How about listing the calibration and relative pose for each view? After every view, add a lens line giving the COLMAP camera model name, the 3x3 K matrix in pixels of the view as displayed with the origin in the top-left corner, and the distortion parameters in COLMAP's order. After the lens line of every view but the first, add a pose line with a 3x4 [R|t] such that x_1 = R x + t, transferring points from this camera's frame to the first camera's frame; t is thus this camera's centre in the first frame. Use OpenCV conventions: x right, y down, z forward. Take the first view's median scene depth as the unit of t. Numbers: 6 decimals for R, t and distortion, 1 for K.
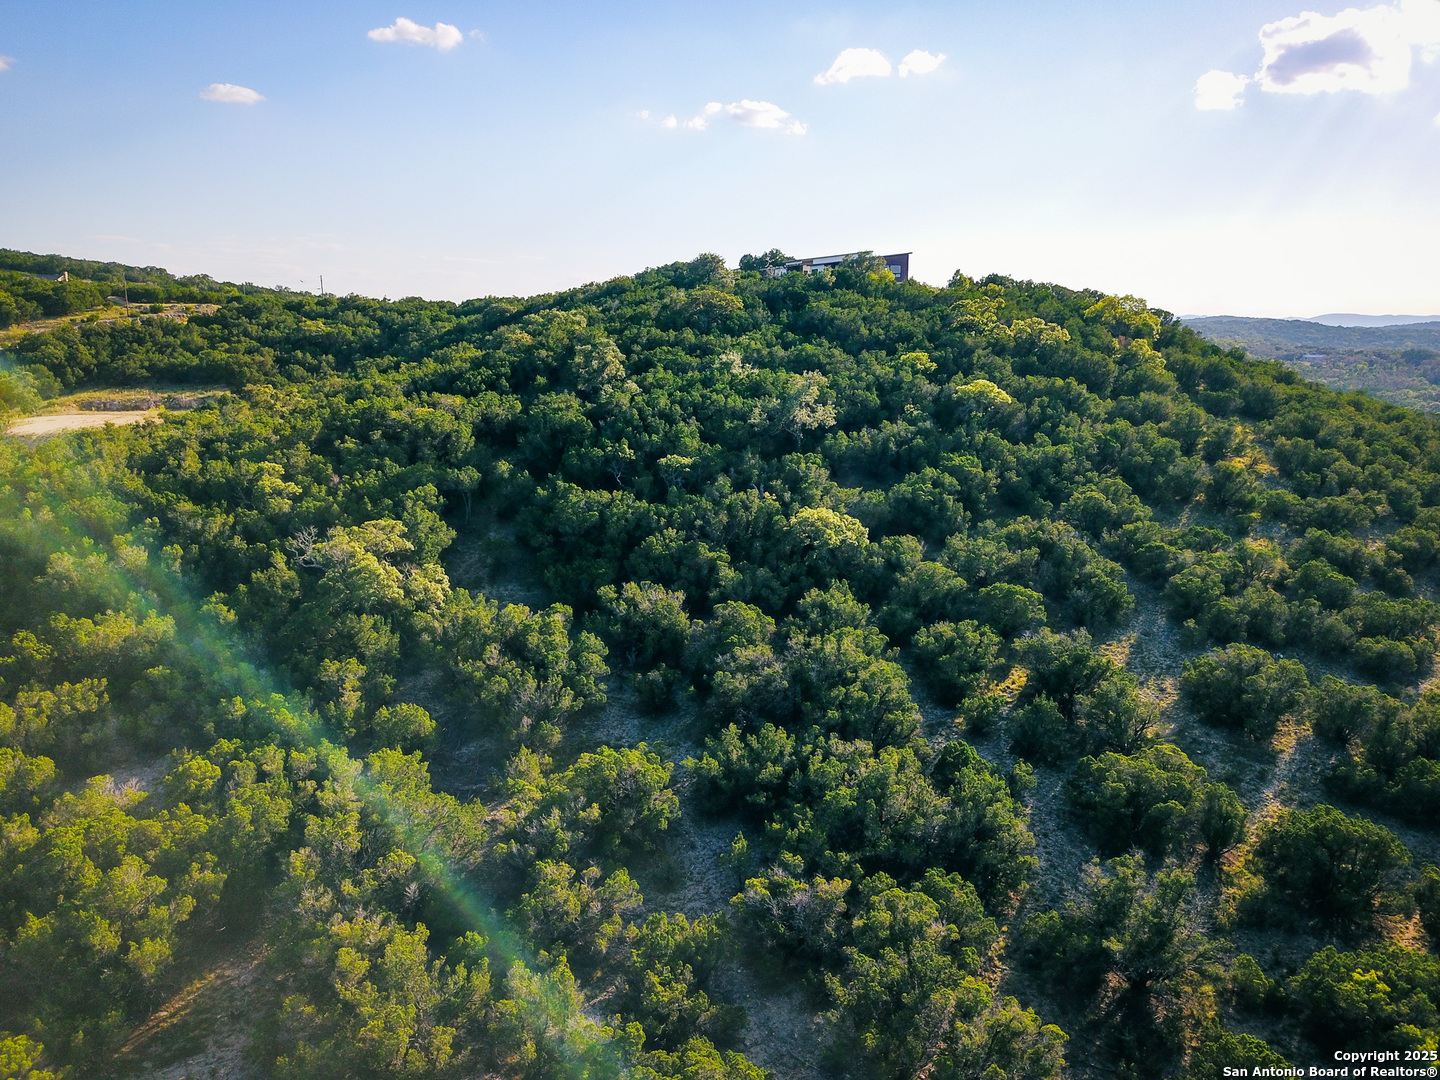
lens RADIAL K [[1139.6, 0, 728.5], [0, 1139.6, 538.1], [0, 0, 1]] dist [0.028831, 0.000825]
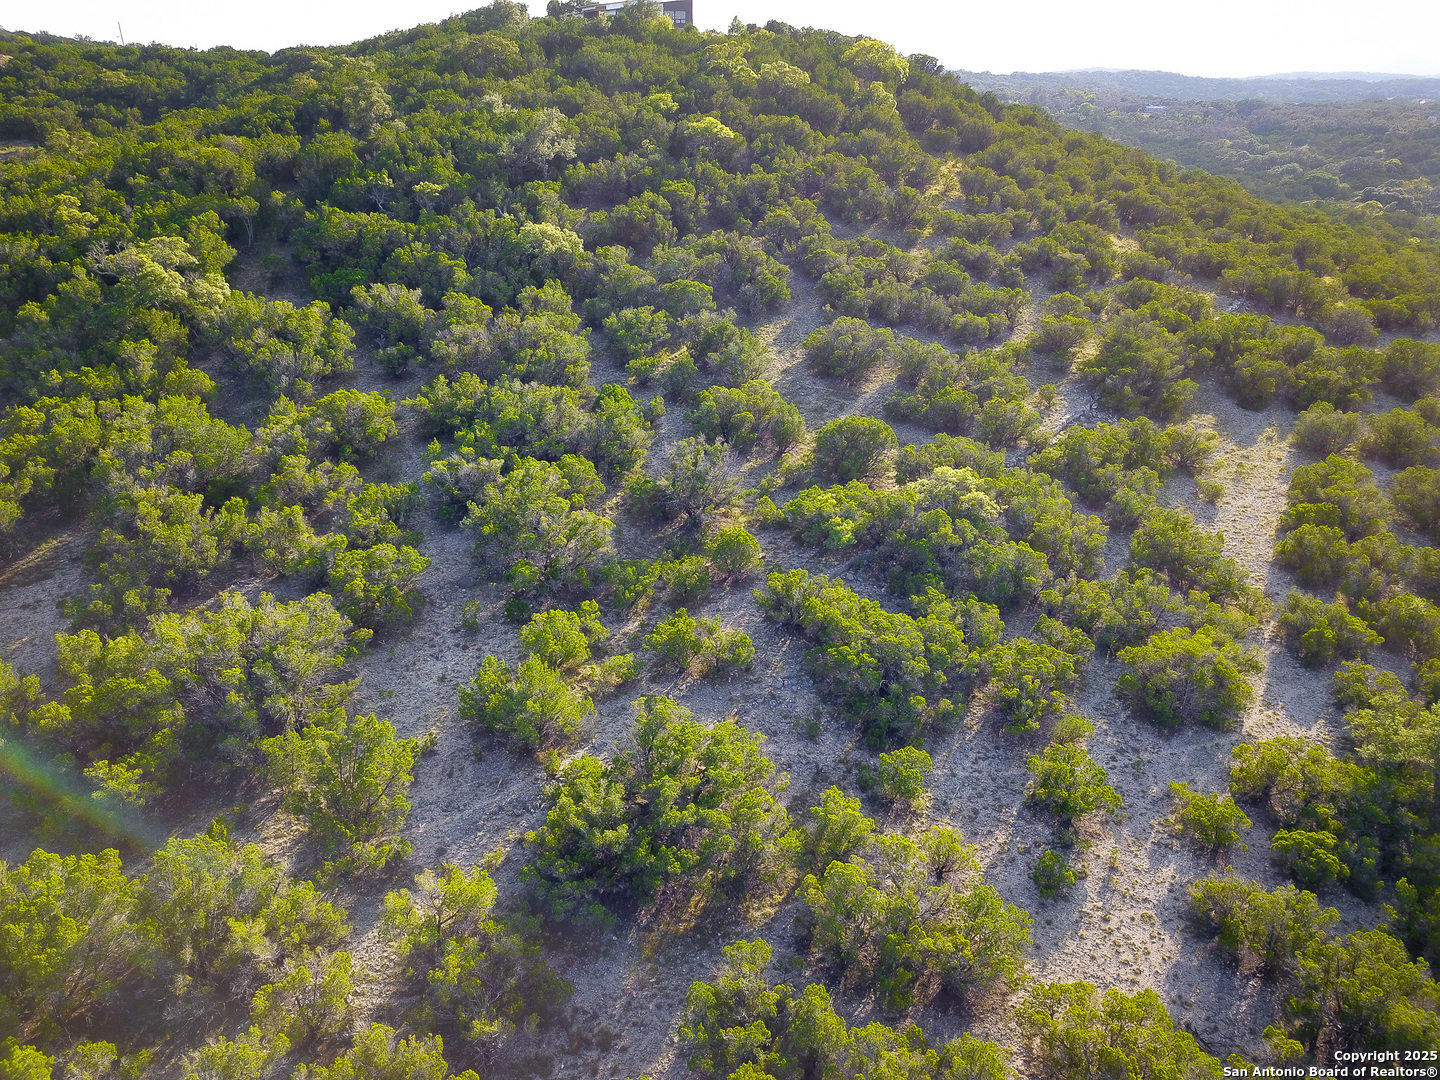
lens RADIAL K [[1139.6, 0, 714.1], [0, 1139.6, 548.3], [0, 0, 1]] dist [0.028831, 0.000825]
pose [[0.995307, -0.043056, 0.086660, 0.141434], [0.024764, 0.979070, 0.202012, 0.070922], [-0.093544, -0.198918, 0.975541, -0.275886]]
